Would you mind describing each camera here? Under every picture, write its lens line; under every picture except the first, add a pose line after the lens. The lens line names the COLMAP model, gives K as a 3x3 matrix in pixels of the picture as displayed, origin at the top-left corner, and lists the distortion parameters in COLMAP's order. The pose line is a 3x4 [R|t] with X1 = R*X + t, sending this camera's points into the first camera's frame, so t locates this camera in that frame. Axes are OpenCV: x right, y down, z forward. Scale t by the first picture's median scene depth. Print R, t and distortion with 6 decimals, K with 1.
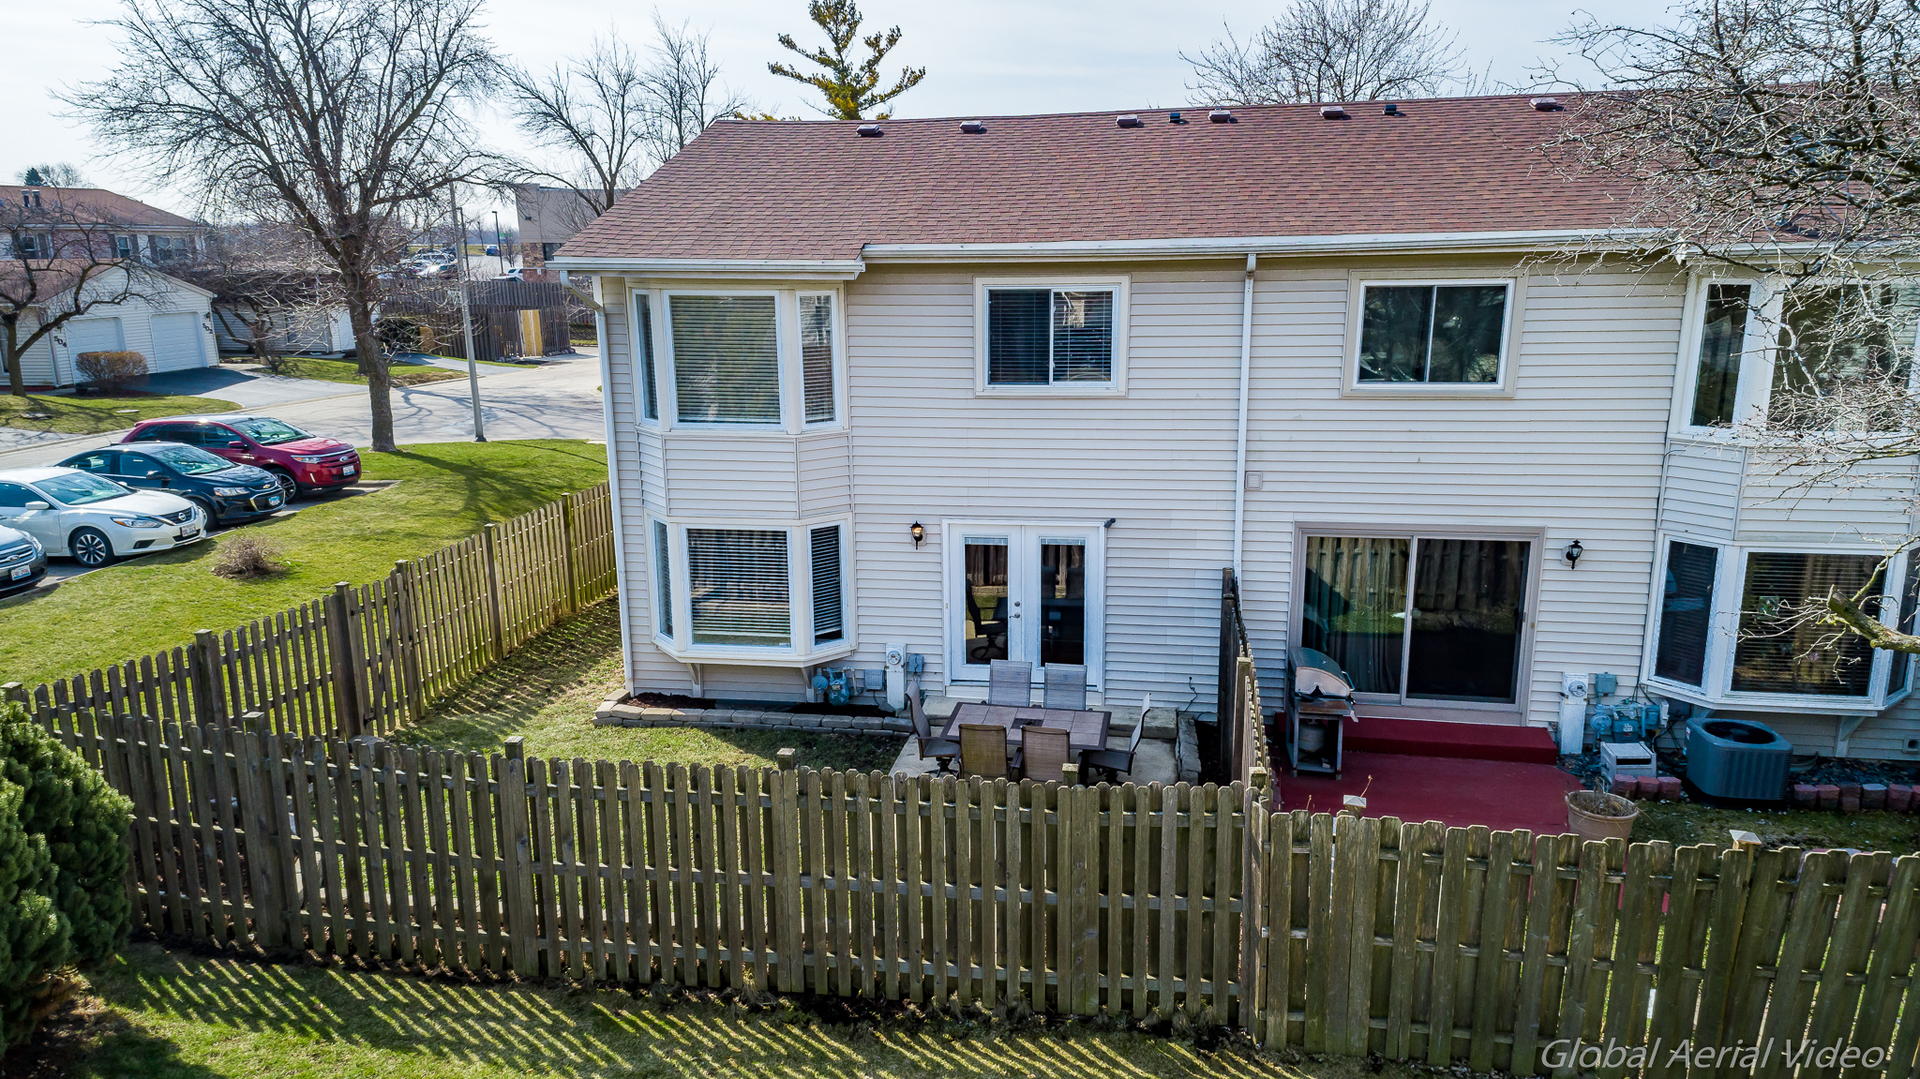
lens RADIAL K [[1257.5, 0, 961.8], [0, 1257.5, 546.8], [0, 0, 1]] dist [0.165646, -0.162844]
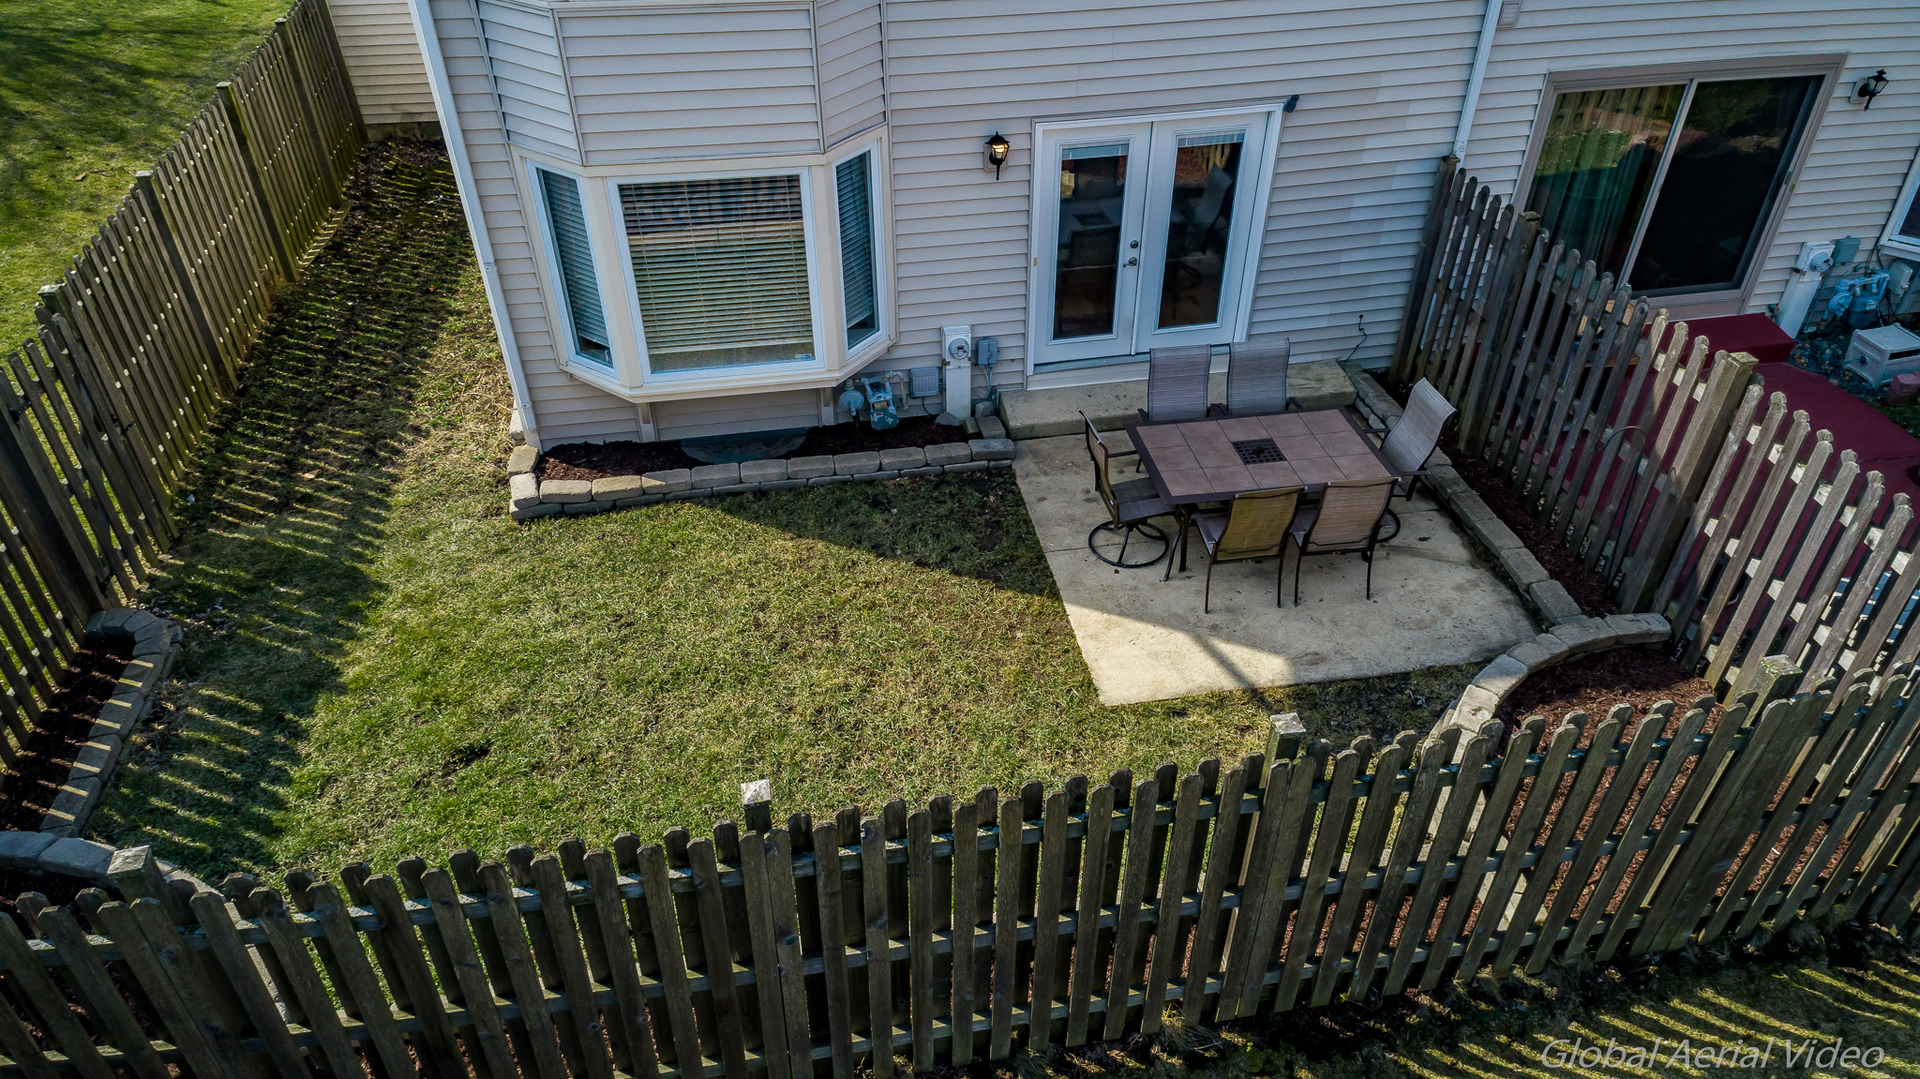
lens RADIAL K [[1257.5, 0, 961.8], [0, 1257.5, 546.8], [0, 0, 1]] dist [0.165646, -0.162844]
pose [[0.942520, -0.193395, 0.272497, -0.262566], [0.070272, 0.911975, 0.404182, -0.089377], [-0.326677, -0.361801, 0.873145, 0.386864]]
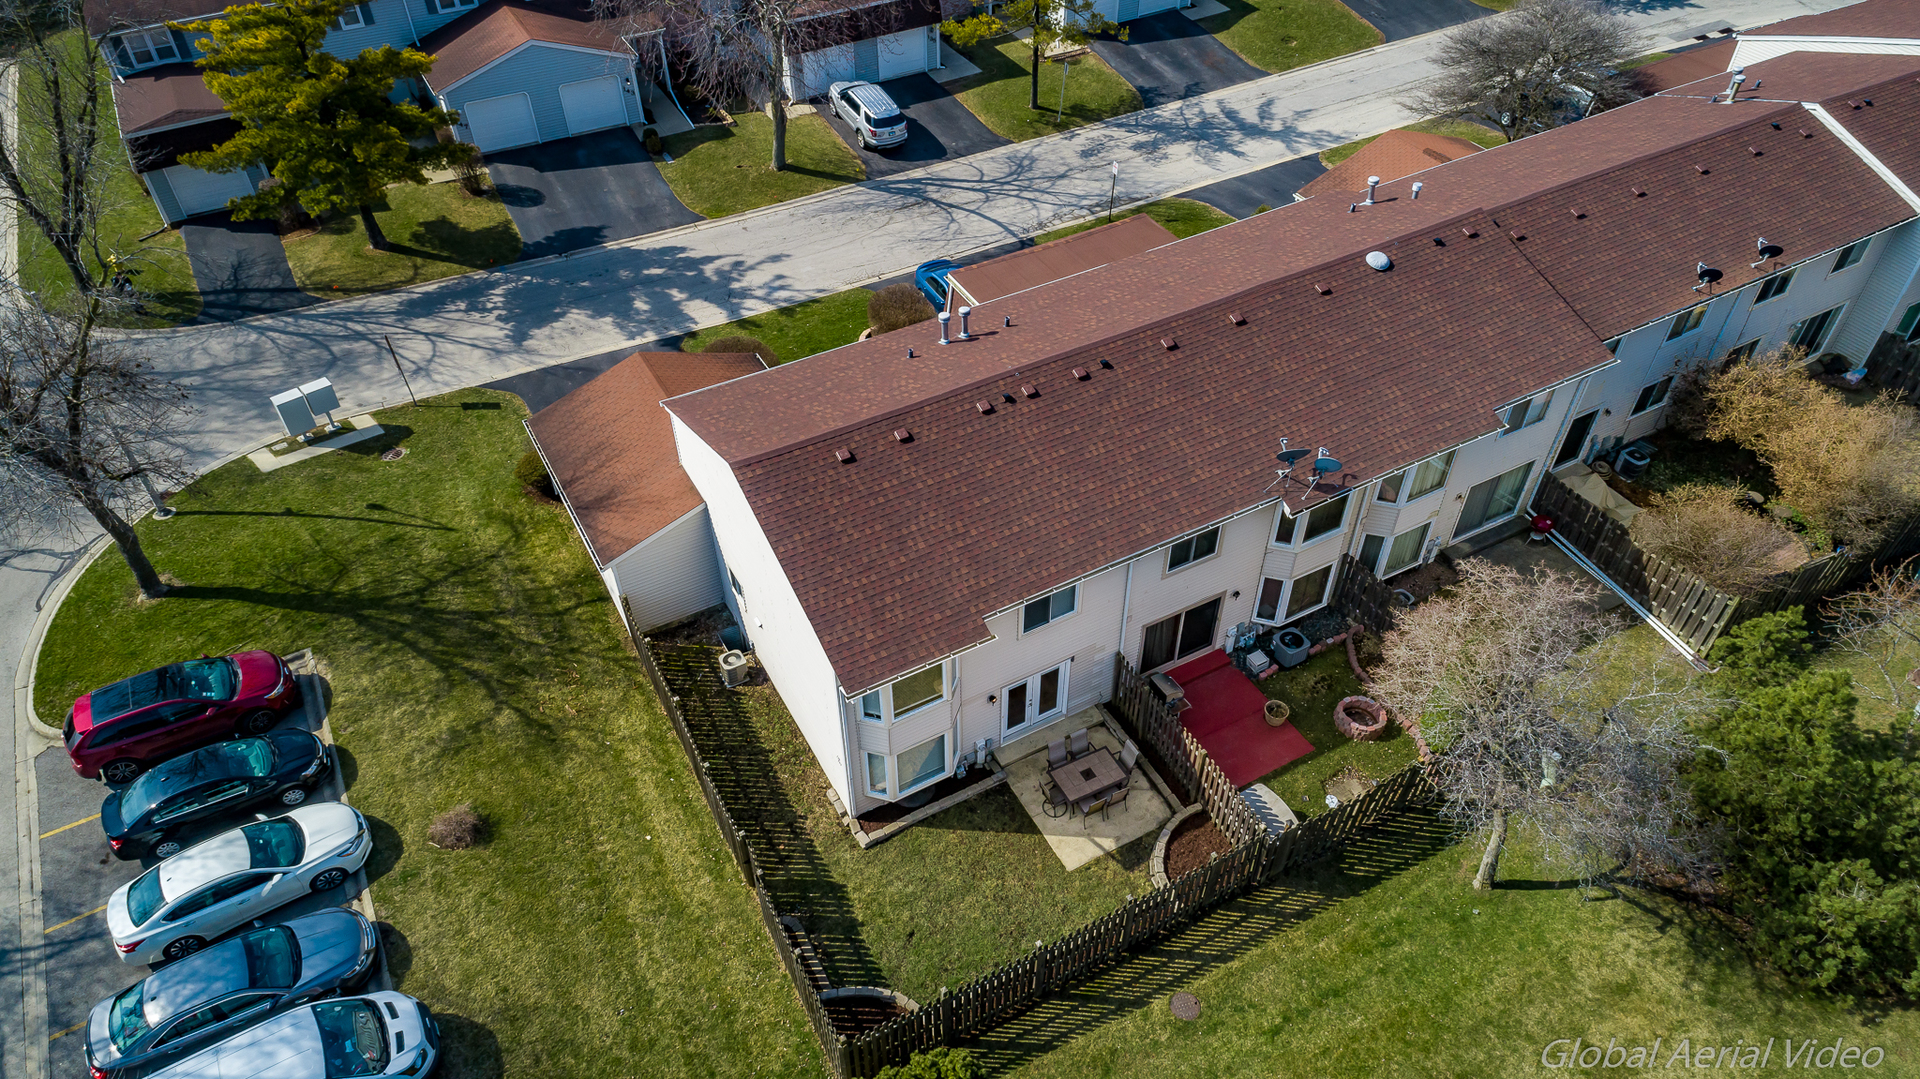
lens RADIAL K [[1257.5, 0, 961.8], [0, 1257.5, 546.8], [0, 0, 1]] dist [0.165646, -0.162844]
pose [[0.788854, -0.413934, 0.454277, -0.879989], [0.136612, 0.838775, 0.527061, -1.270487], [-0.599205, -0.353715, 0.718220, -0.313205]]
